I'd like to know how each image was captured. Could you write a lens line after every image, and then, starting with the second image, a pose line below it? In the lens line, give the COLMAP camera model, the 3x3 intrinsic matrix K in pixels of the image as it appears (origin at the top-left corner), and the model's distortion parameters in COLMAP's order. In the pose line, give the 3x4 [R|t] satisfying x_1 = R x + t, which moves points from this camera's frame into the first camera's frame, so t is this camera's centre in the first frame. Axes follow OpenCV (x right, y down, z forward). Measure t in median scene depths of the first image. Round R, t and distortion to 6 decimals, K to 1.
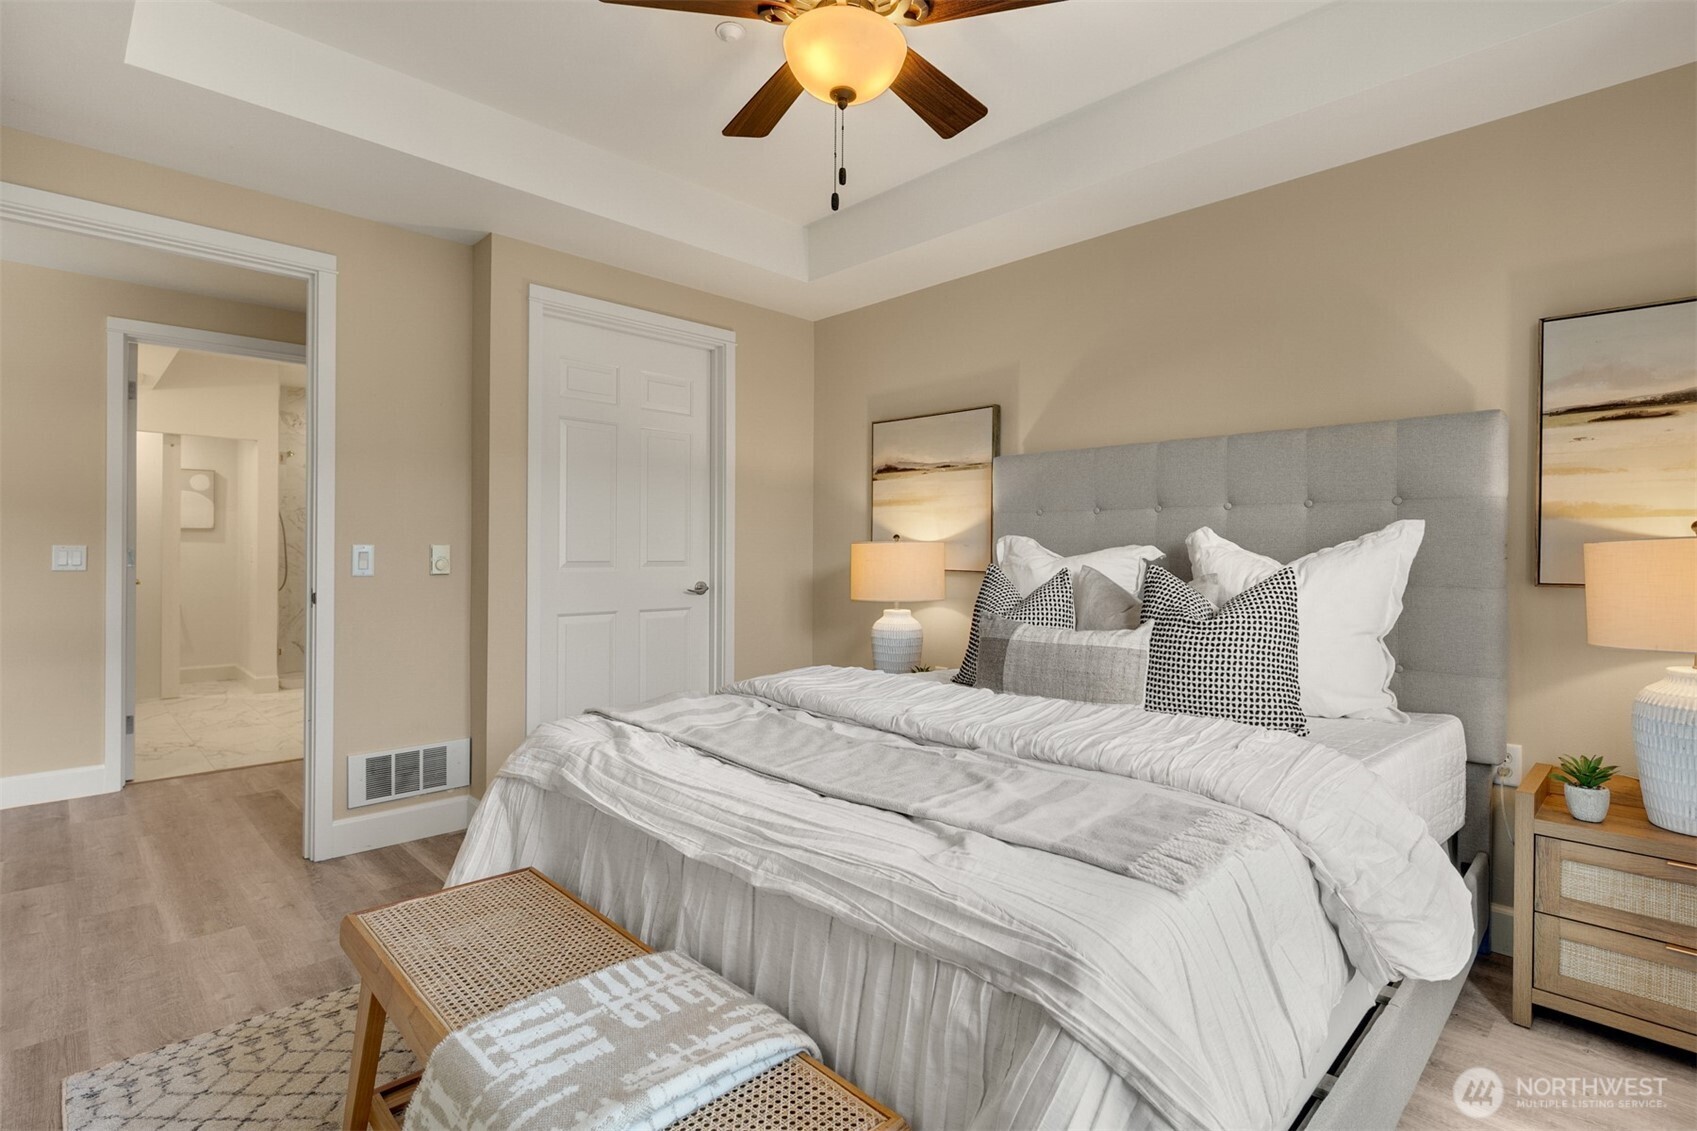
lens RADIAL K [[821.5, 0, 848.6], [0, 821.5, 562.7], [0, 0, 1]] dist [-0.001773, -0.000308]
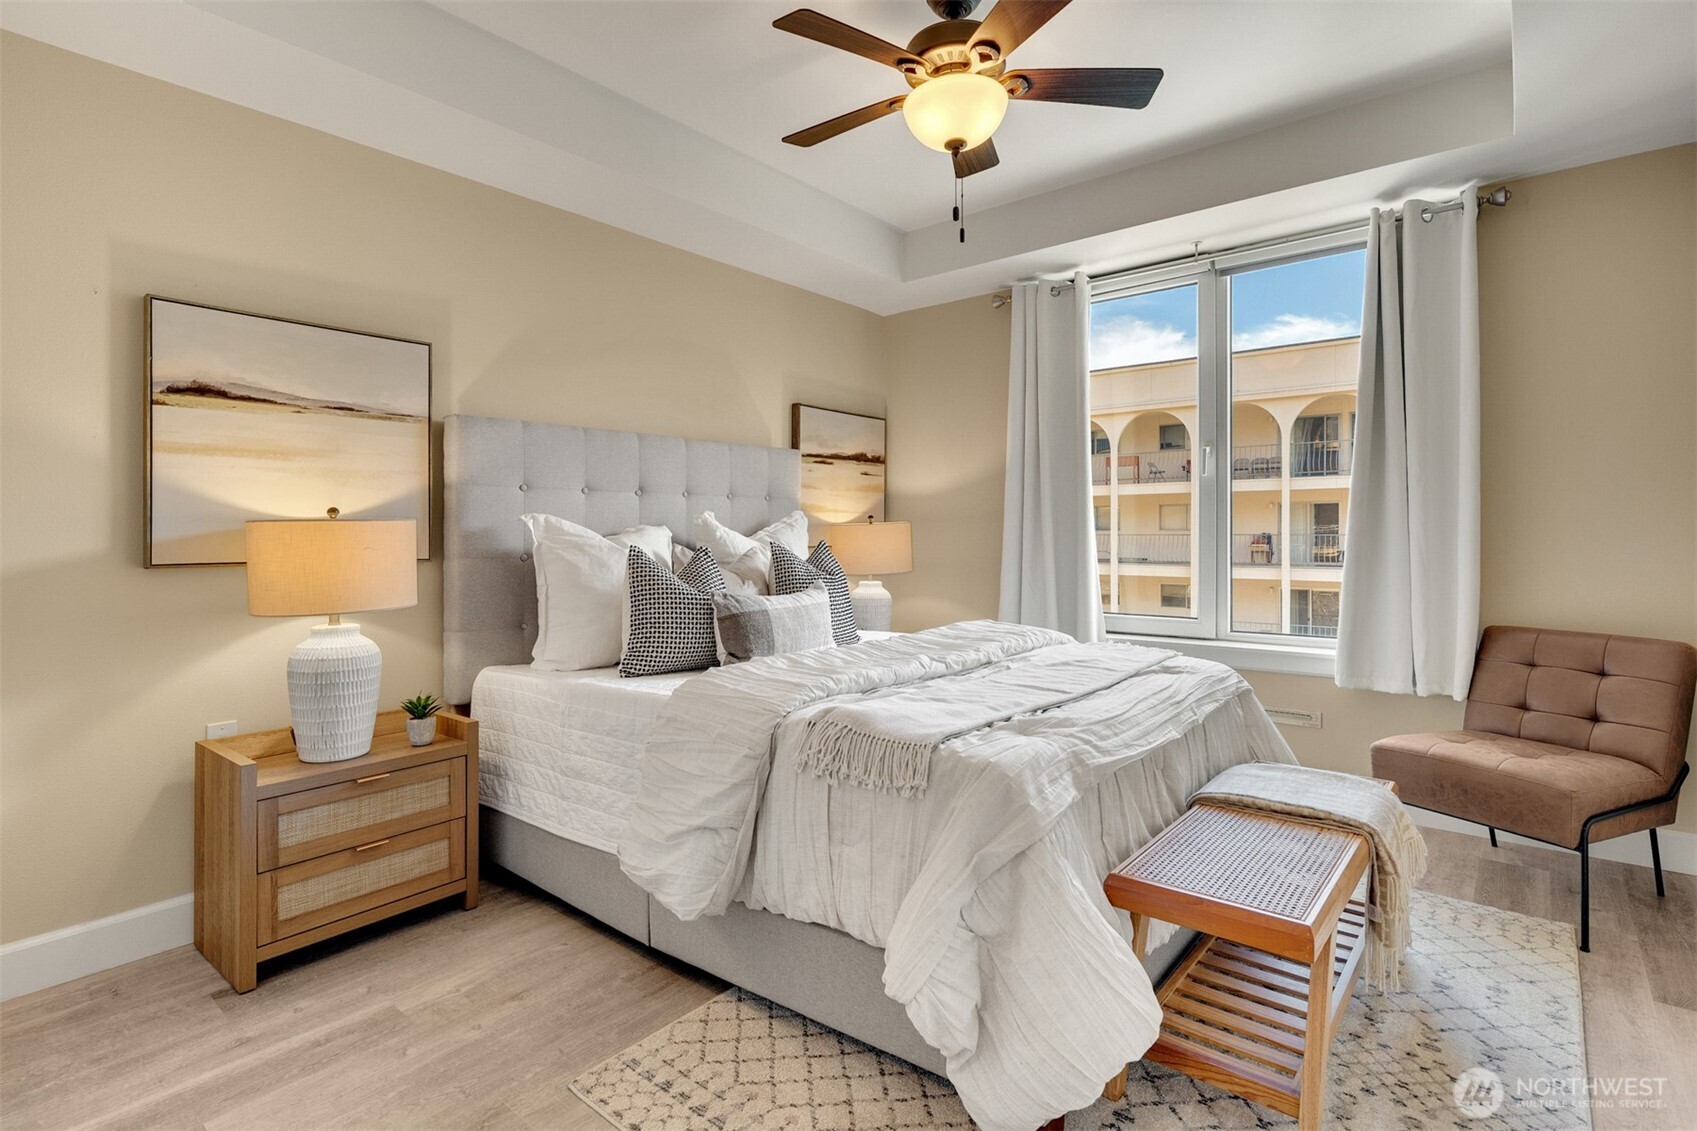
lens RADIAL K [[821.5, 0, 858.1], [0, 821.5, 523.1], [0, 0, 1]] dist [-0.001773, -0.000308]
pose [[-0.112867, 0.002903, 0.993606, -0.627481], [0.015156, 0.999884, -0.001200, -0.015493], [-0.993495, 0.014924, -0.112898, 0.676179]]
